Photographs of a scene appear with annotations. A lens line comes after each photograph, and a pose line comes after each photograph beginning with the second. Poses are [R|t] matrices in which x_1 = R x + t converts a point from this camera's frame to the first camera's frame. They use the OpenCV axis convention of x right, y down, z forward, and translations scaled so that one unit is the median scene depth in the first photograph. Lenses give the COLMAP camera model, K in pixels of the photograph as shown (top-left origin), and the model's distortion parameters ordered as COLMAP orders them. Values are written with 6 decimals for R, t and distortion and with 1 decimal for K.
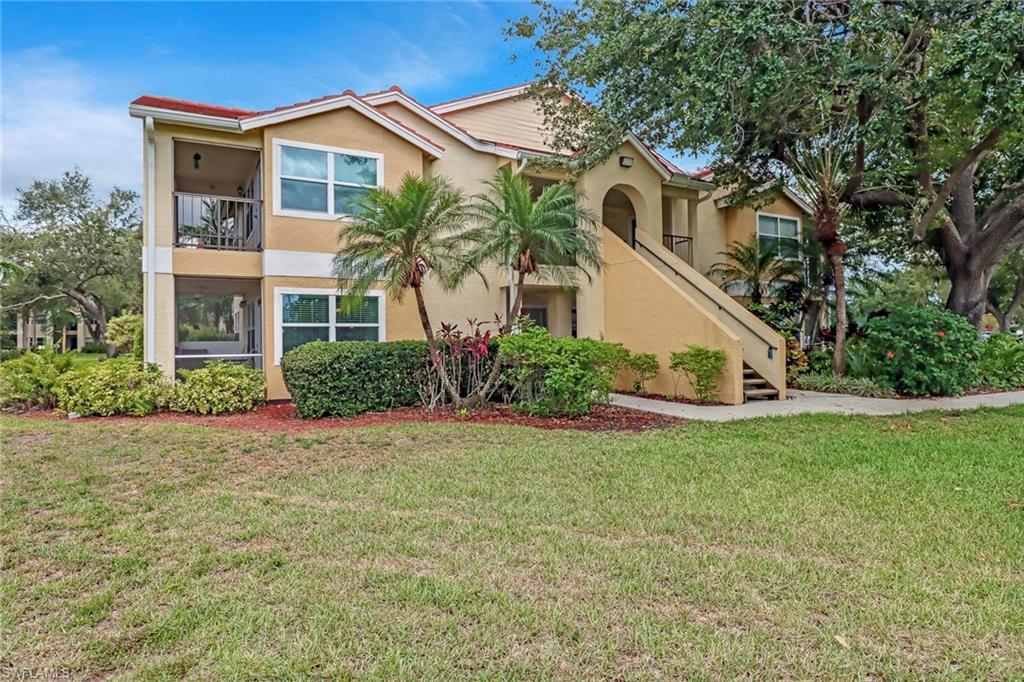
lens RADIAL K [[576.2, 0, 512.7], [0, 576.2, 343.9], [0, 0, 1]] dist [-0.002717, -0.002786]
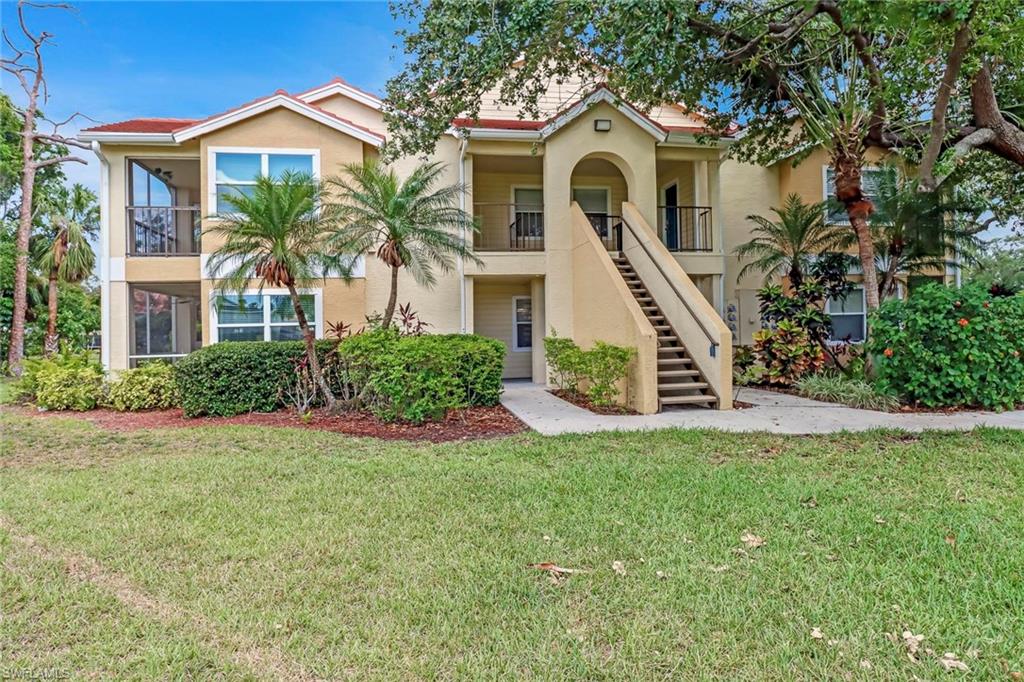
lens RADIAL K [[633.4, 0, 509.9], [0, 633.4, 336.5], [0, 0, 1]] dist [0.000001, 0.000424]
pose [[0.948861, -0.012867, -0.315432, 0.458075], [0.012982, 0.999914, -0.001737, -0.004873], [0.315427, -0.002446, 0.948947, 0.083986]]
